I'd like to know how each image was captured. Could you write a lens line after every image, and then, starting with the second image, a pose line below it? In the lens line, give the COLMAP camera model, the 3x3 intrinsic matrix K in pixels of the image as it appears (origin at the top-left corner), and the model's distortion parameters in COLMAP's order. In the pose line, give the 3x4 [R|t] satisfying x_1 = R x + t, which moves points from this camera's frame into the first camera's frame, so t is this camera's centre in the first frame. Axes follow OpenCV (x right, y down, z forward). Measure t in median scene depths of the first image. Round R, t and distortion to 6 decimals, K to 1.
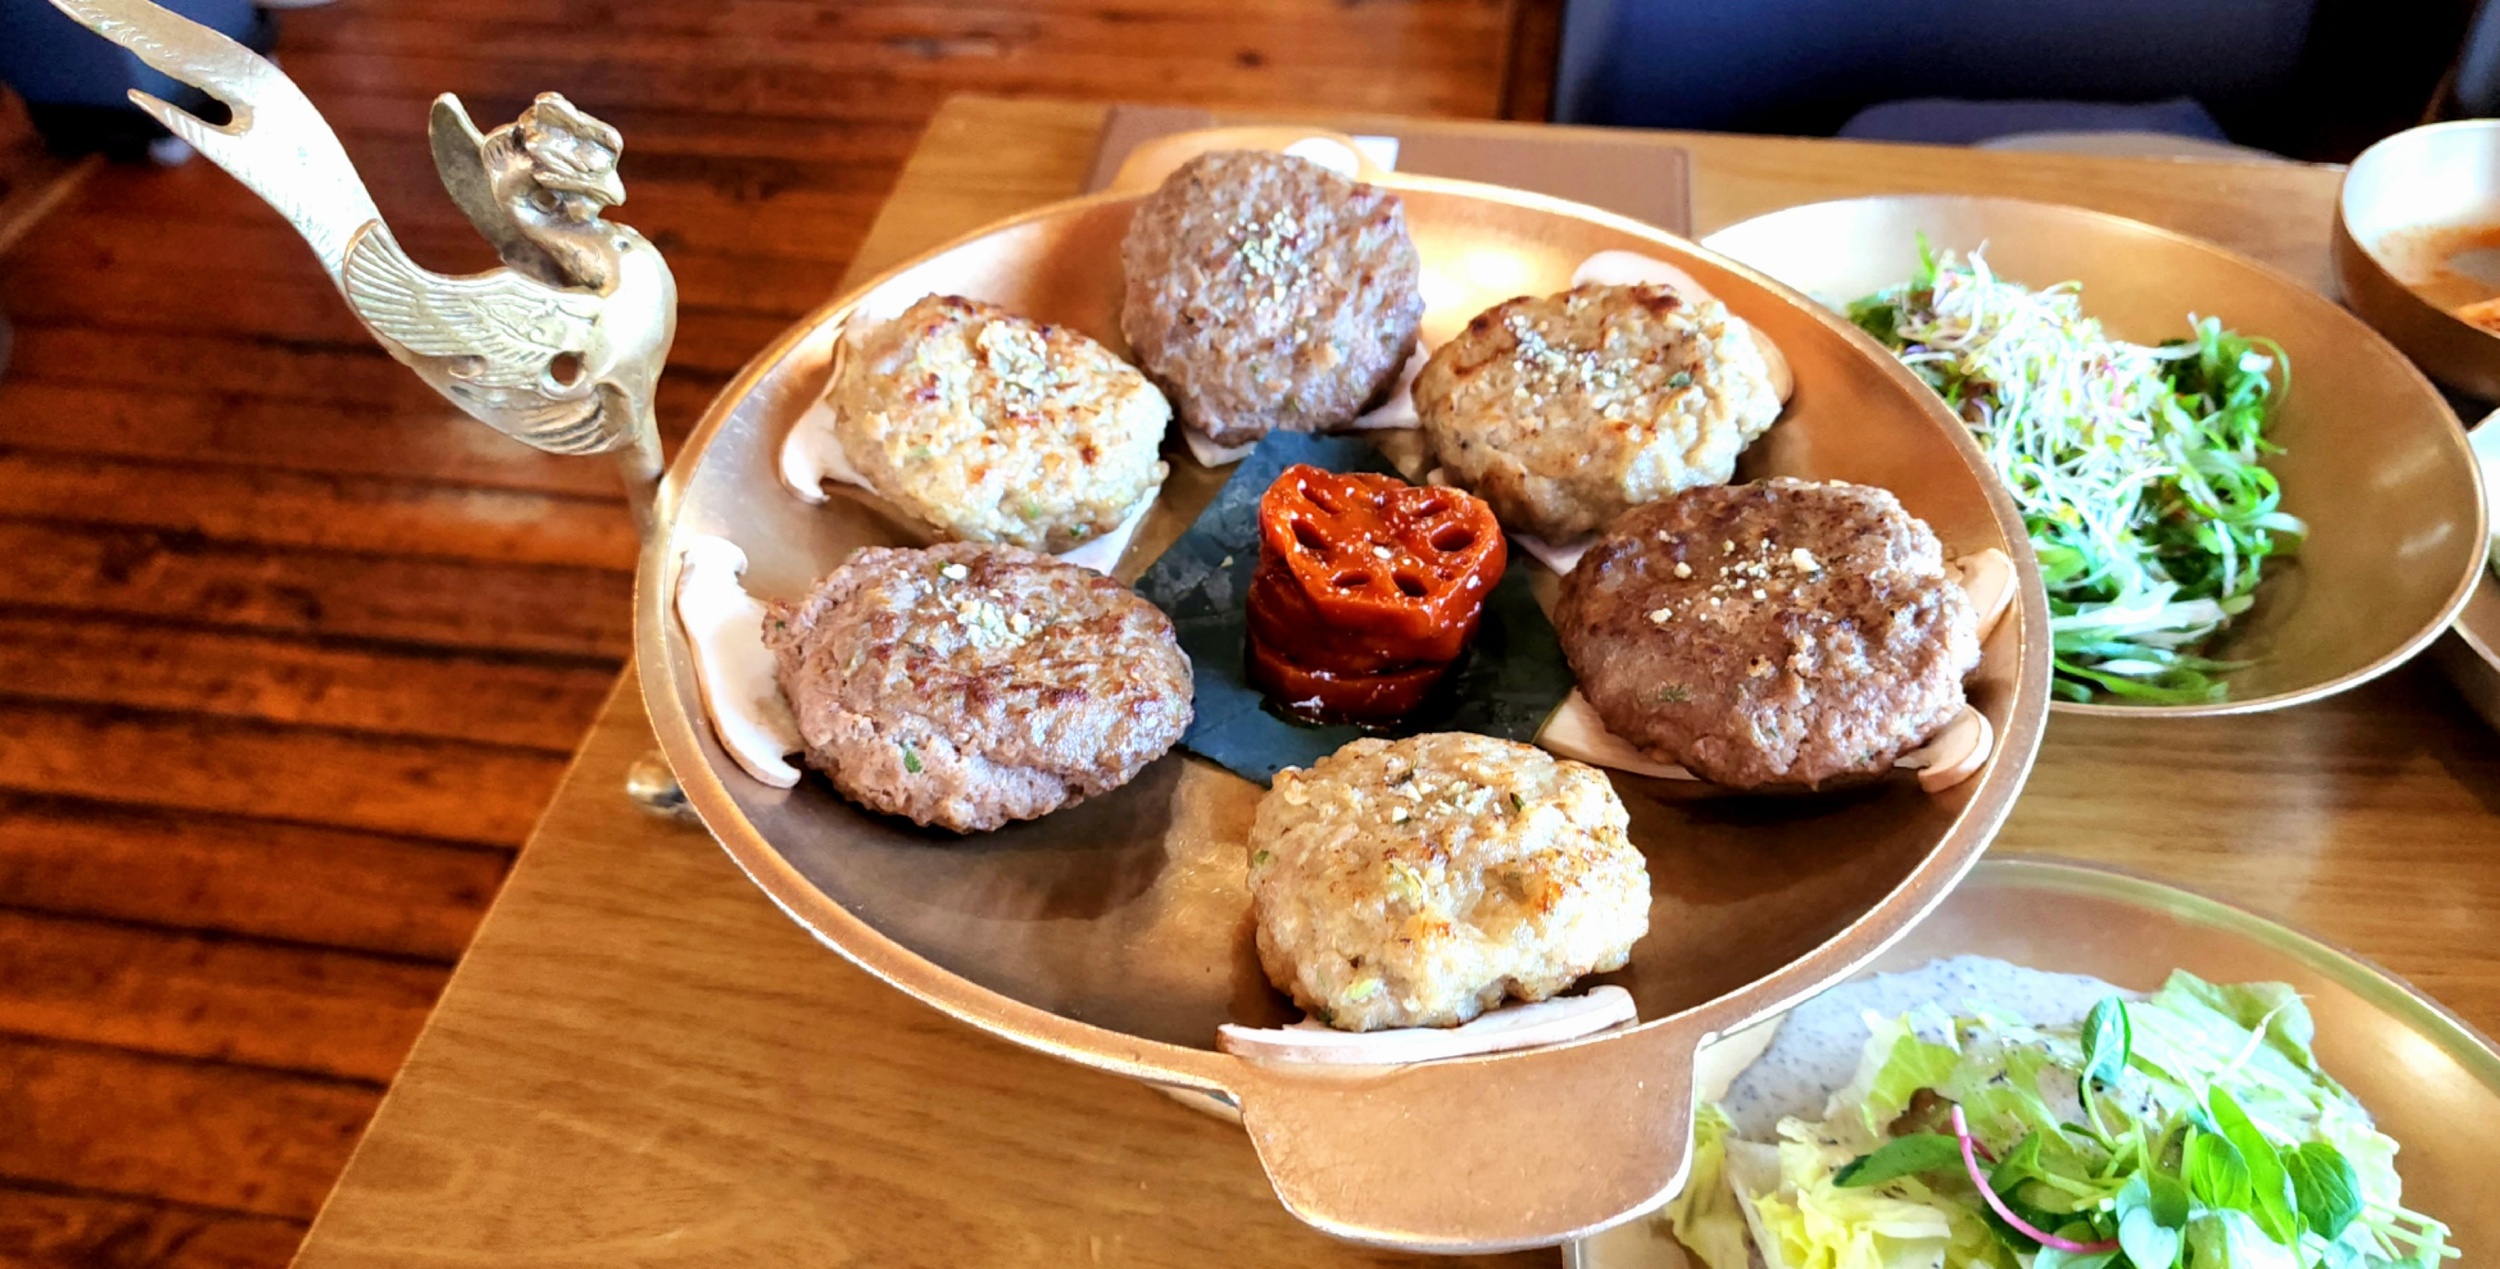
lens RADIAL K [[1817.6, 0, 1243.8], [0, 1817.6, 633.3], [0, 0, 1]] dist [0.025760, -0.002957]
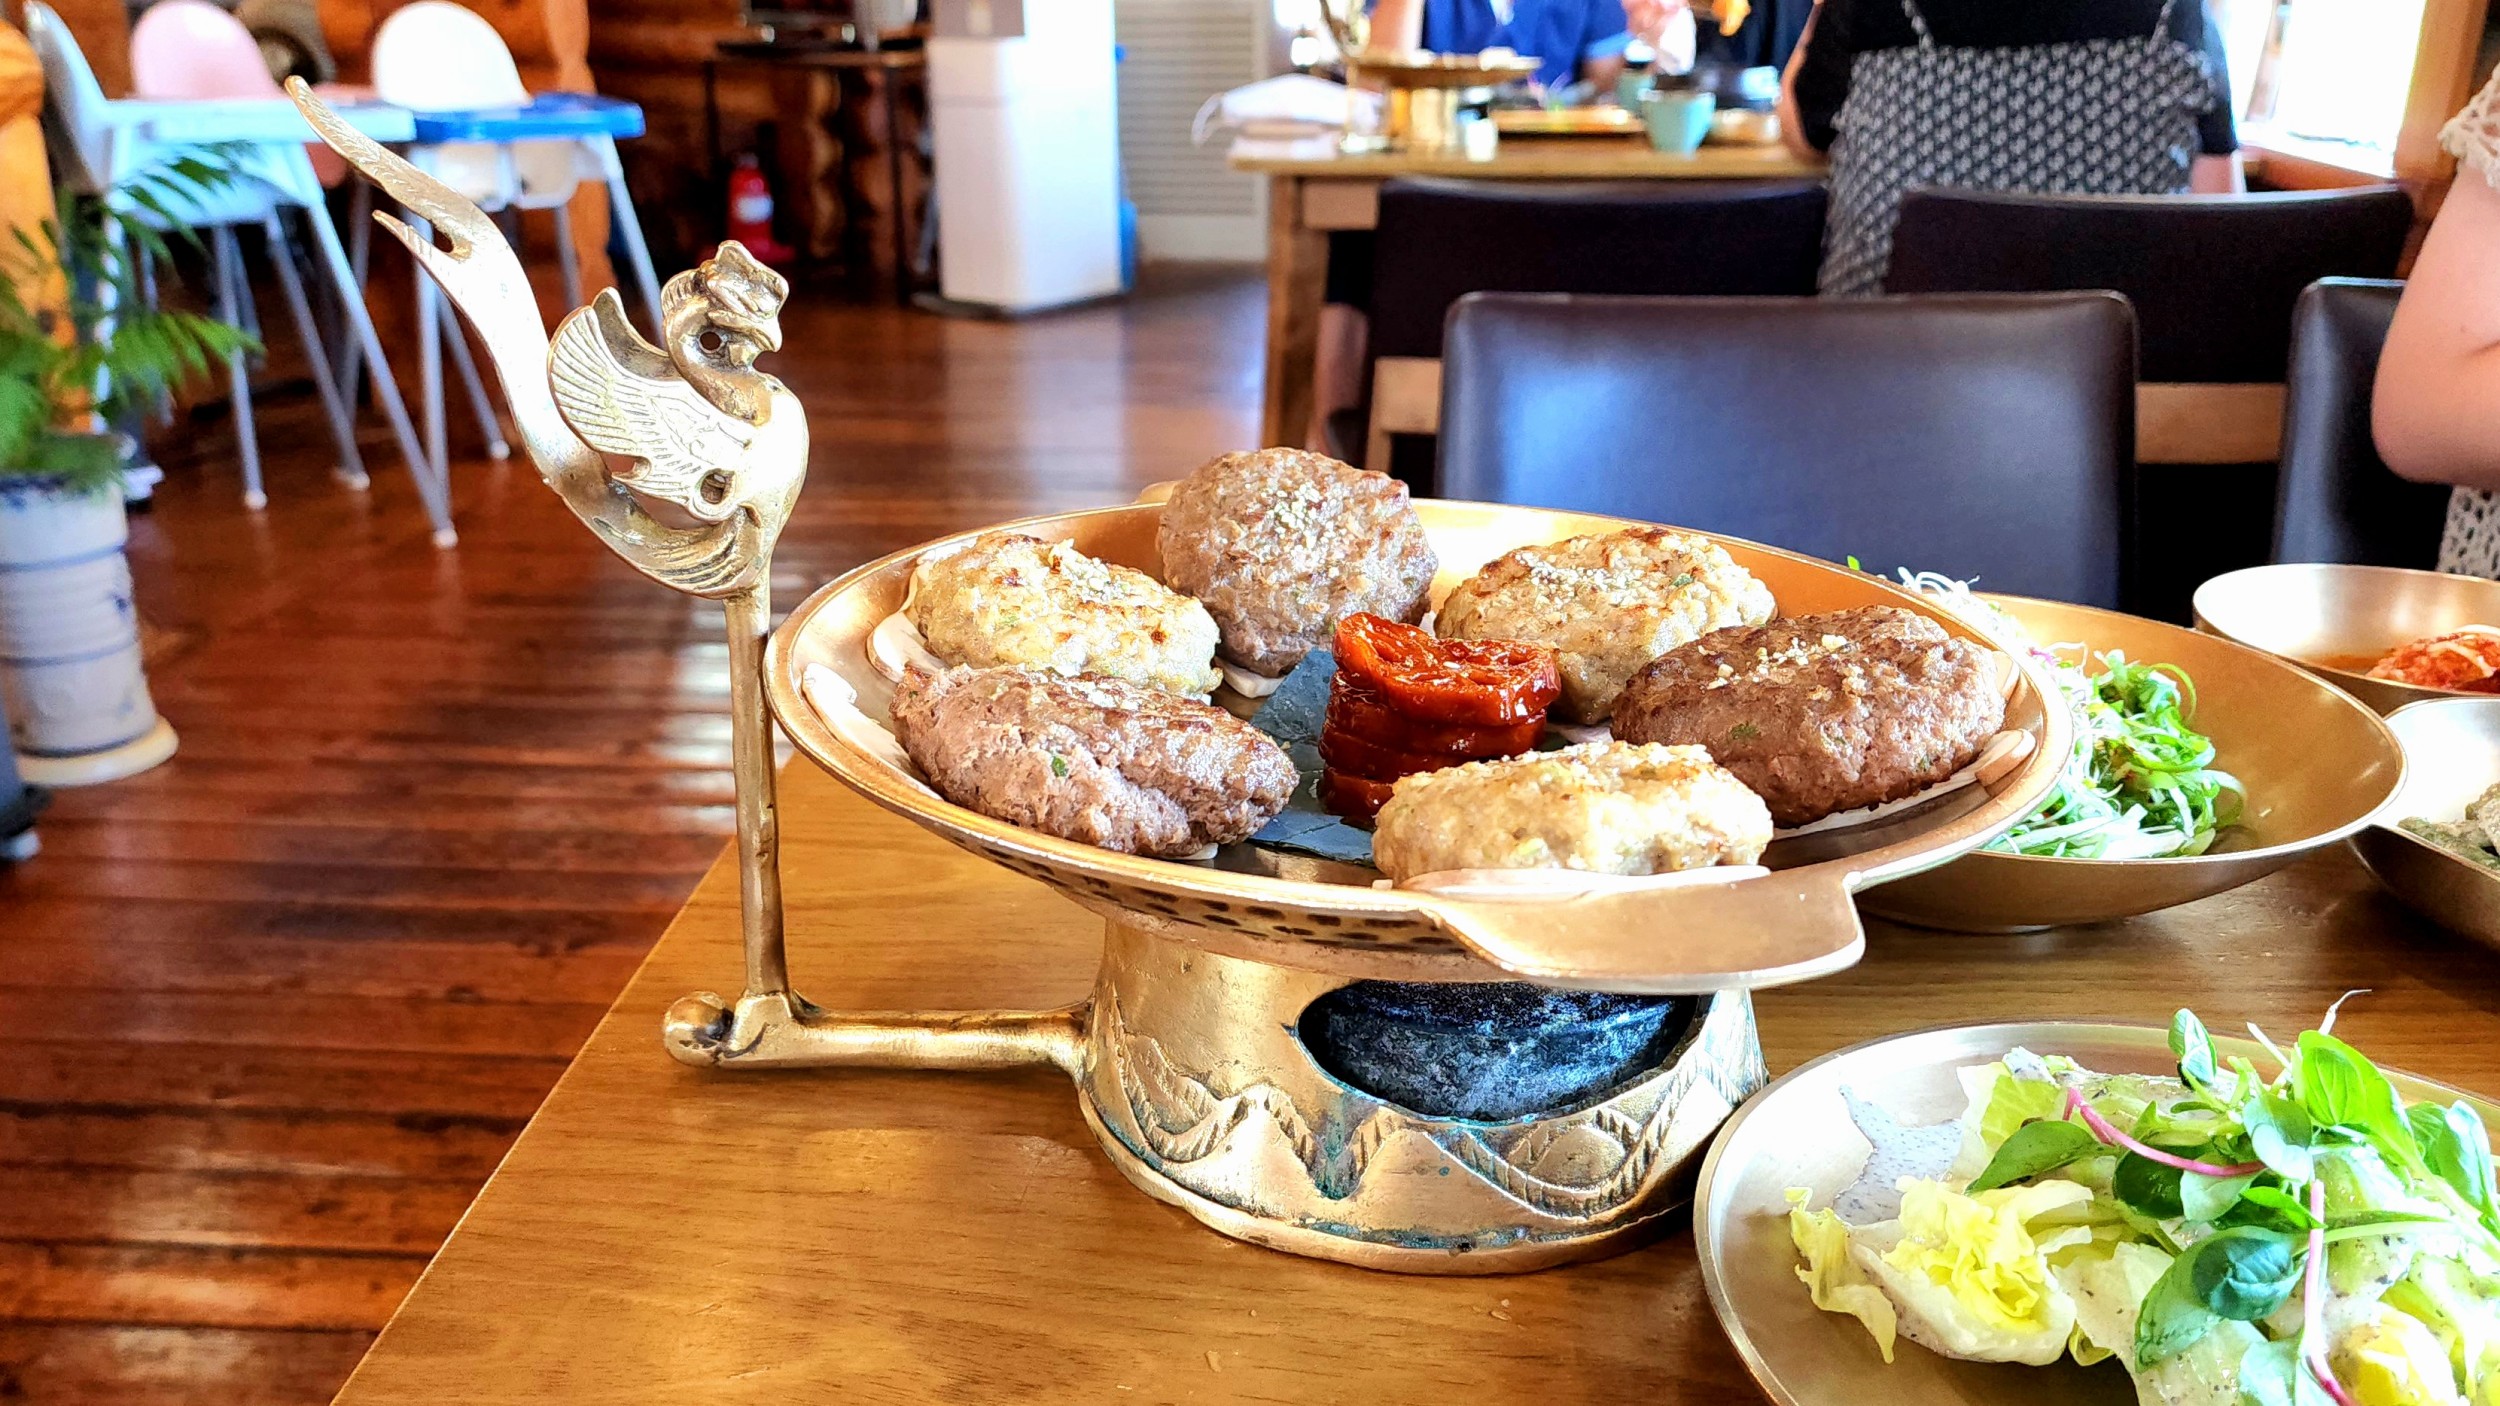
lens RADIAL K [[1947.3, 0, 1246.3], [0, 1947.3, 702.3], [0, 0, 1]] dist [0.057920, -0.037938]
pose [[0.995339, -0.014406, 0.095353, -0.149183], [0.049060, 0.926903, -0.372081, 0.381346], [-0.083023, 0.375024, 0.923290, -0.056365]]
